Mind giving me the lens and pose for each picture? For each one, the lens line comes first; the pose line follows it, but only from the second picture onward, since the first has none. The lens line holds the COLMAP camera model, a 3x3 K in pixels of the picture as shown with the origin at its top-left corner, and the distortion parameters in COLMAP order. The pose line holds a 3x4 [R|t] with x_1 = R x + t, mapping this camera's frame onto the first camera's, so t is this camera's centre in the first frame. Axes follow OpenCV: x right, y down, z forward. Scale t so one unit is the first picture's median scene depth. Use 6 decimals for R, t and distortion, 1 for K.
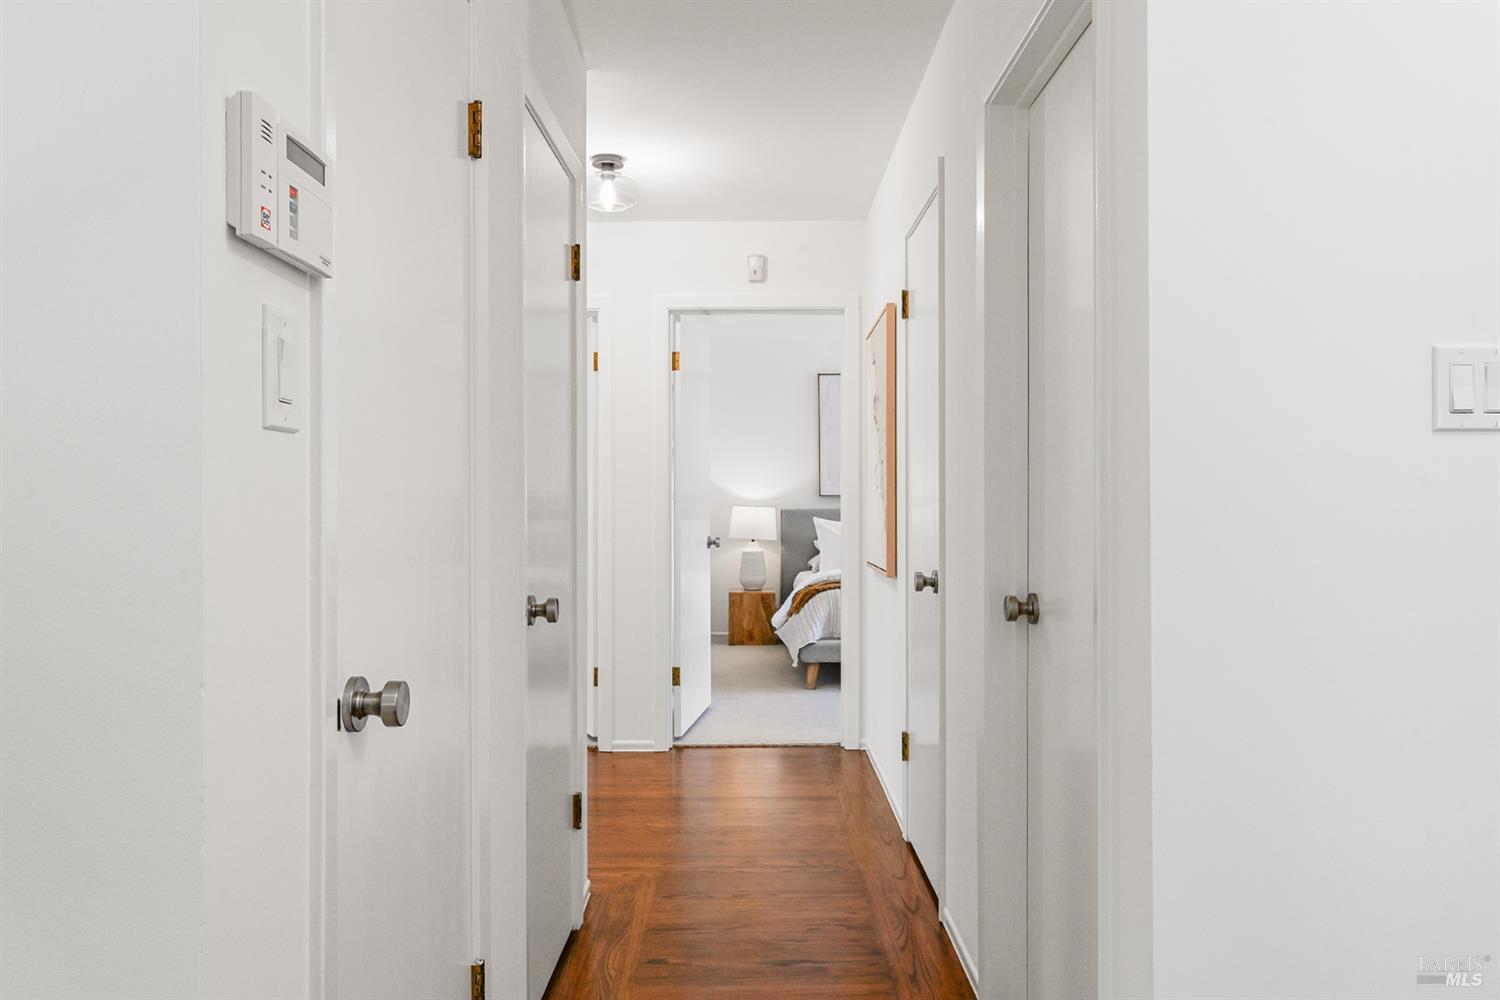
lens RADIAL K [[1047.6, 0, 748.4], [0, 1047.6, 498.7], [0, 0, 1]] dist [-0.000844, -0.000034]
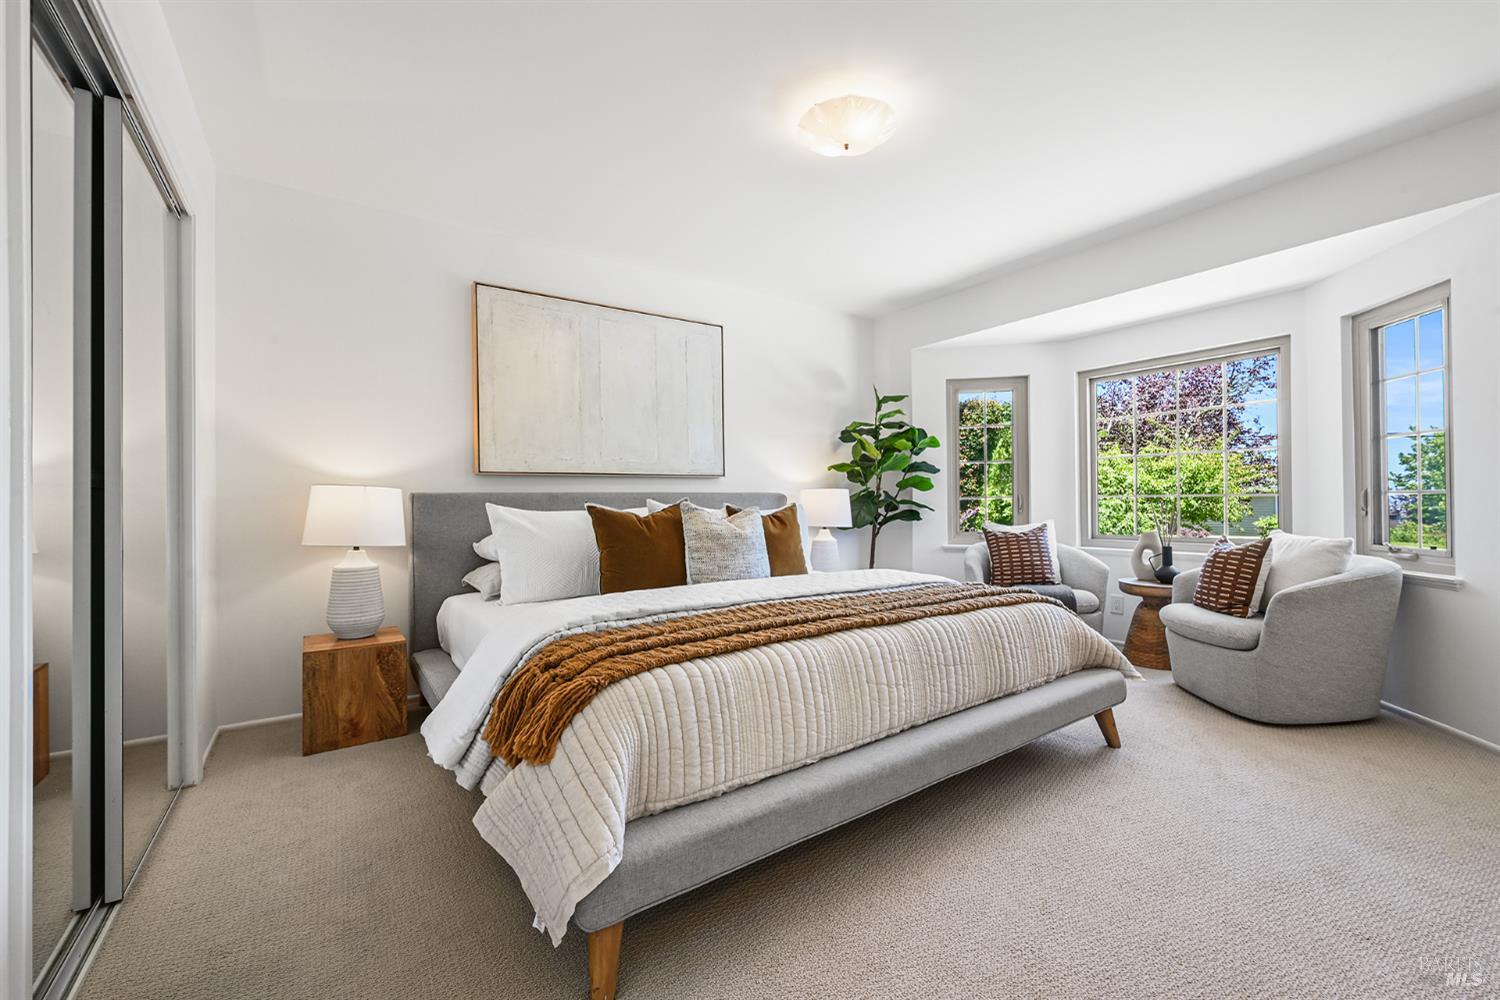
lens RADIAL K [[626.1, 0, 757.2], [0, 626.1, 499.3], [0, 0, 1]] dist [-0.001032, 0.000146]
pose [[0.823178, -0.004074, 0.567768, -0.009261], [0.011357, 0.999892, -0.009292, 0.020154], [-0.567669, 0.014098, 0.823136, 0.623768]]
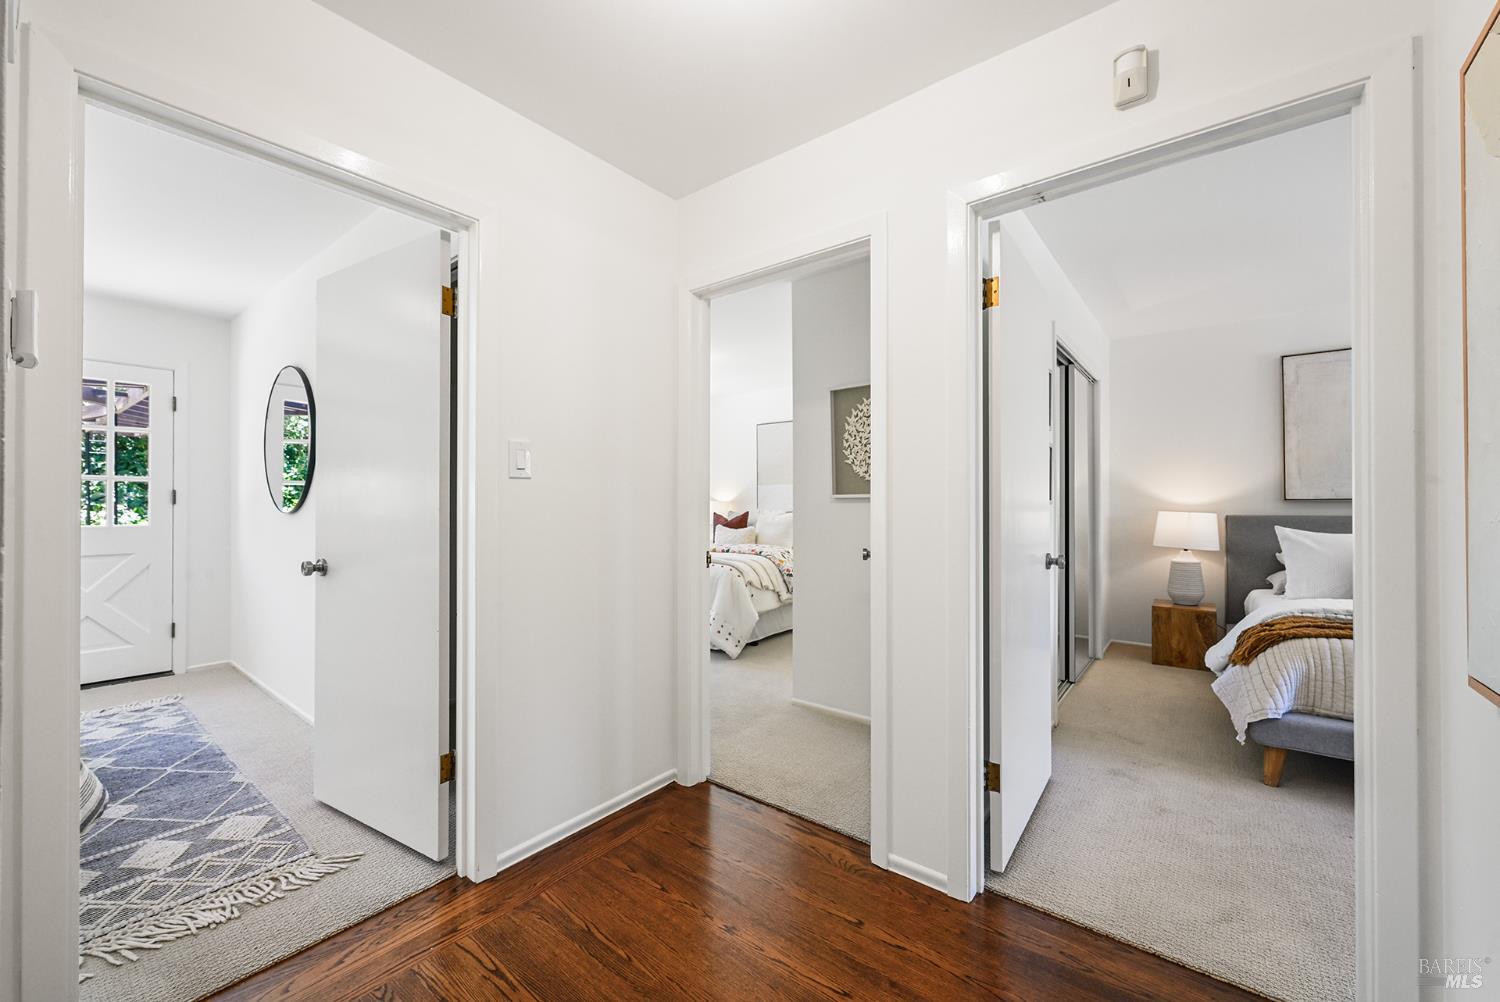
lens RADIAL K [[590.2, 0, 756.2], [0, 590.2, 498.5], [0, 0, 1]] dist [0.000000, 0.000225]
pose [[0.790884, -0.004238, -0.611952, 0.023663], [-0.001635, 0.999958, -0.009038, 0.001222], [0.611964, 0.008149, 0.790844, 0.382746]]
